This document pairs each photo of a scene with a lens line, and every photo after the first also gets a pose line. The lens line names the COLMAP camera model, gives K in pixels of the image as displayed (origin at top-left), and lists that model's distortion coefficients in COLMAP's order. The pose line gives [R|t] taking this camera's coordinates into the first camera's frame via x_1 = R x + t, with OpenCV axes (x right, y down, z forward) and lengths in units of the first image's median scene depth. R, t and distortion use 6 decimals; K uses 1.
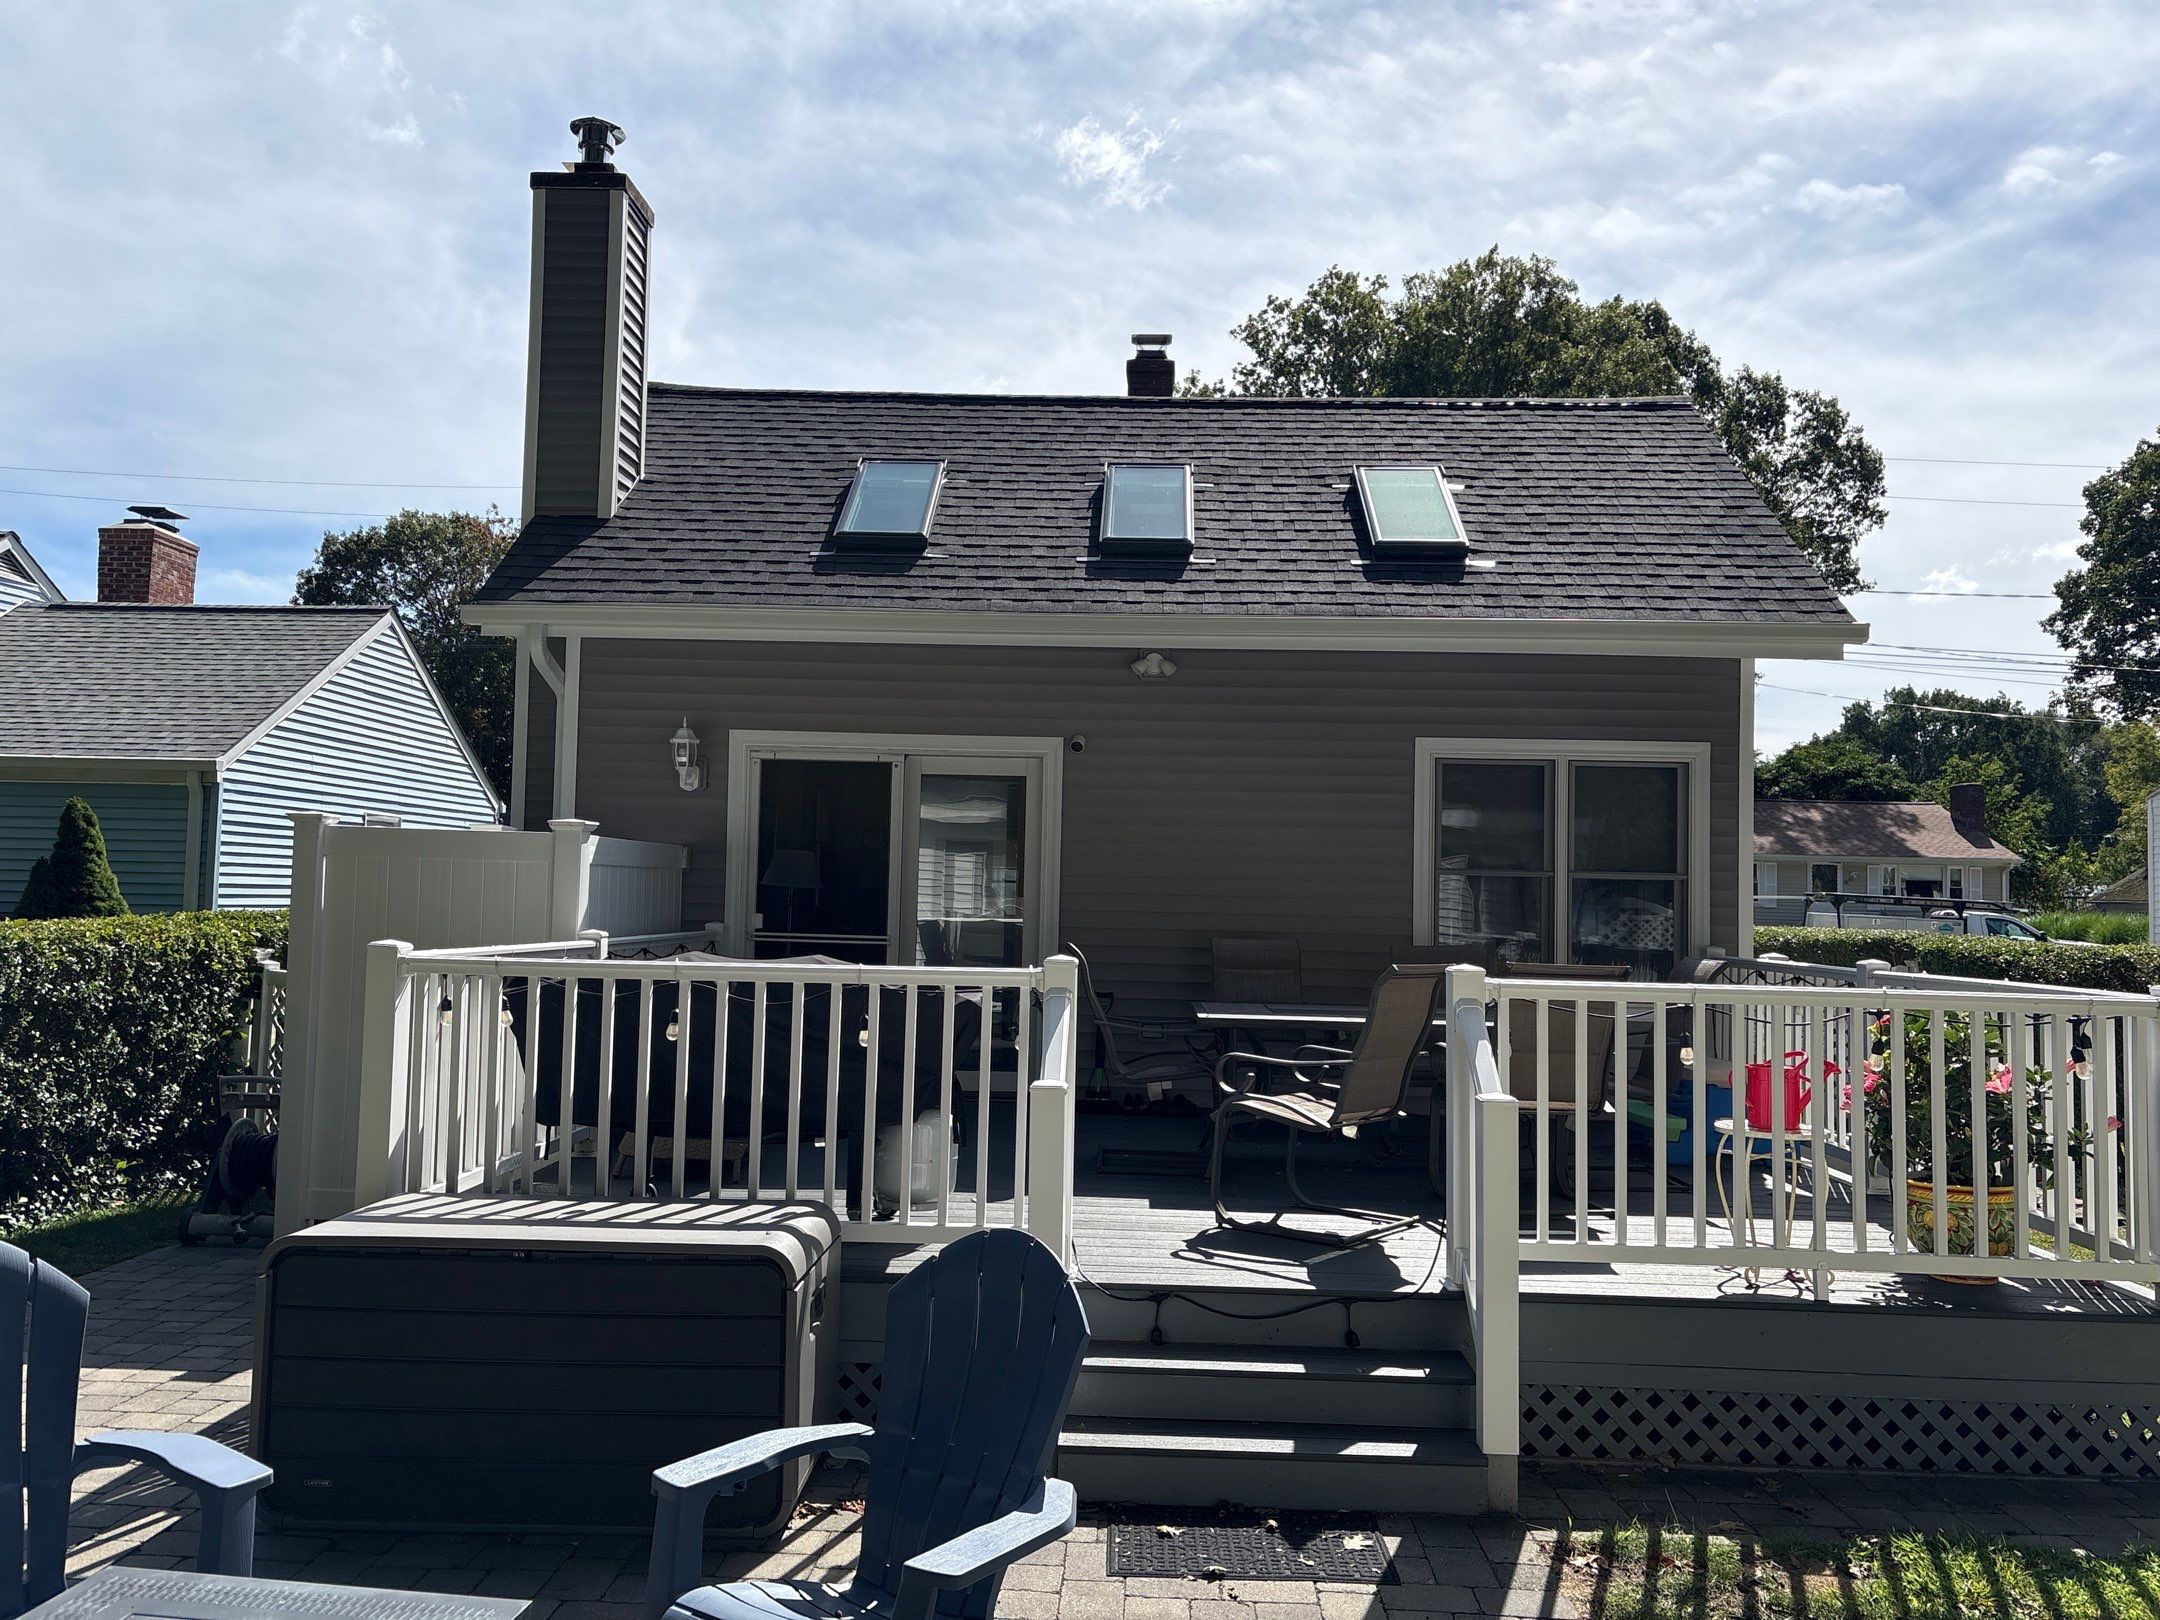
lens RADIAL K [[1625.8, 0, 1097.4], [0, 1625.8, 819.0], [0, 0, 1]] dist [0.074201, -0.076161]
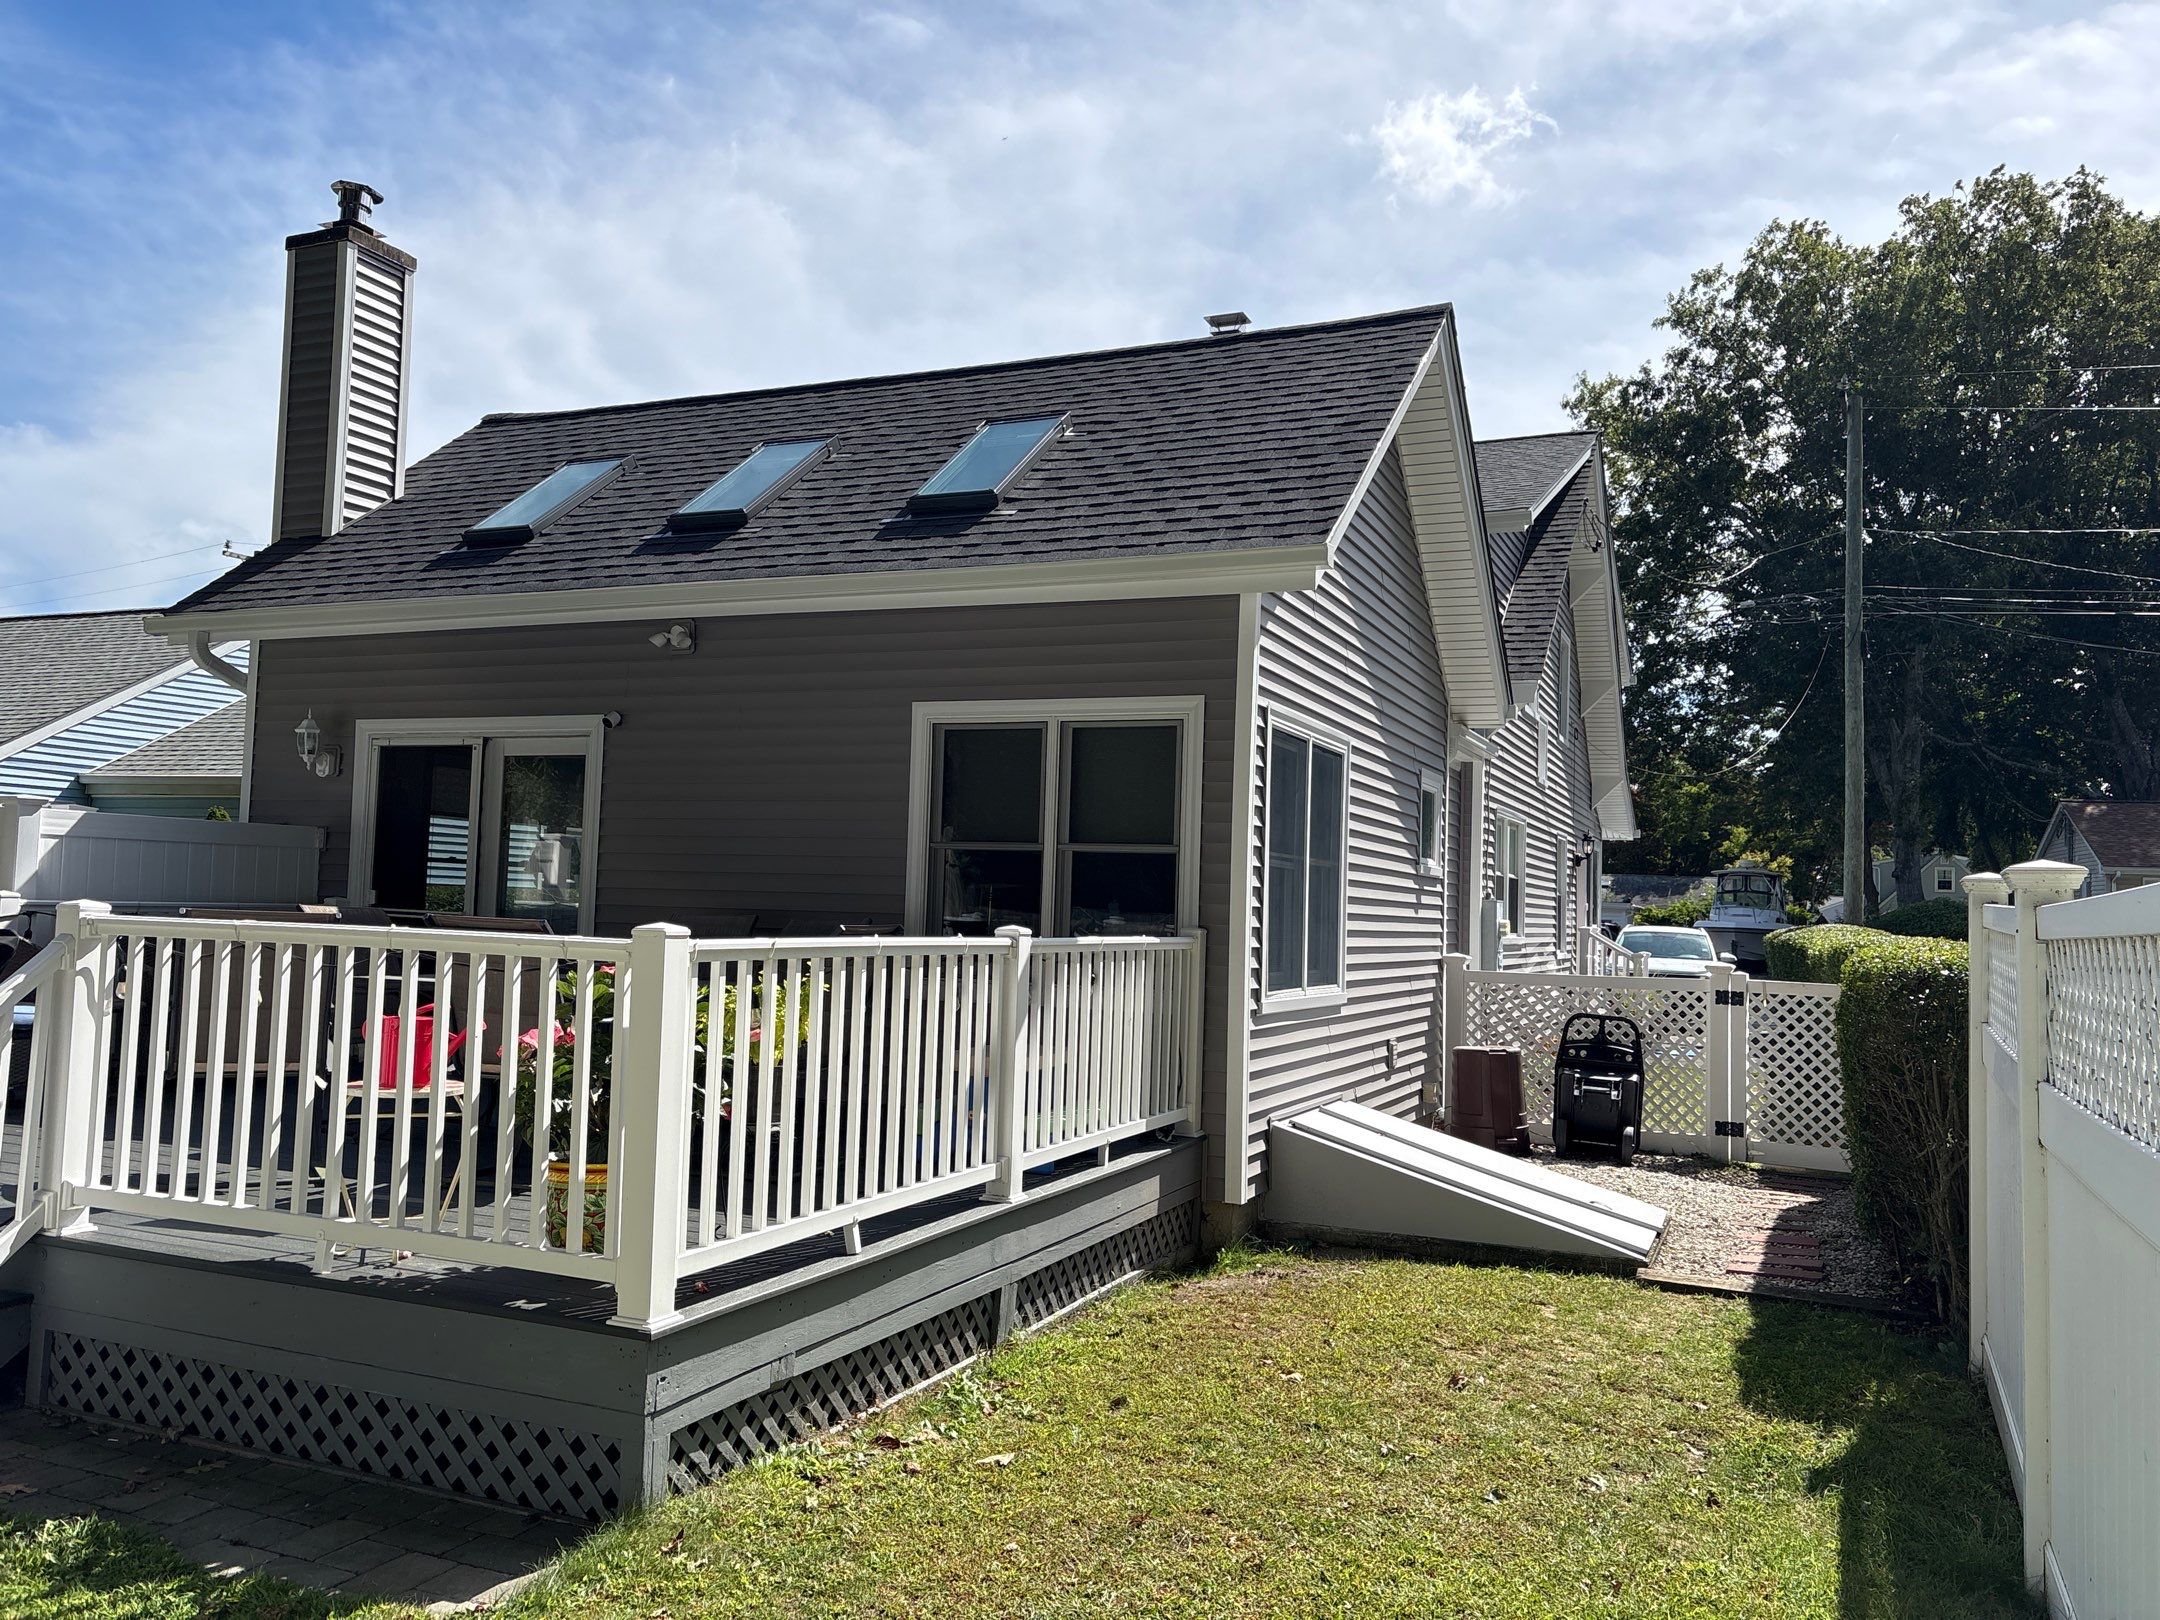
lens RADIAL K [[1625.8, 0, 1097.4], [0, 1625.8, 819.0], [0, 0, 1]] dist [0.074201, -0.076161]
pose [[0.926198, -0.012649, -0.376826, 0.641135], [0.004261, 0.999724, -0.023084, 0.038161], [0.377014, 0.019775, 0.925996, 0.182250]]
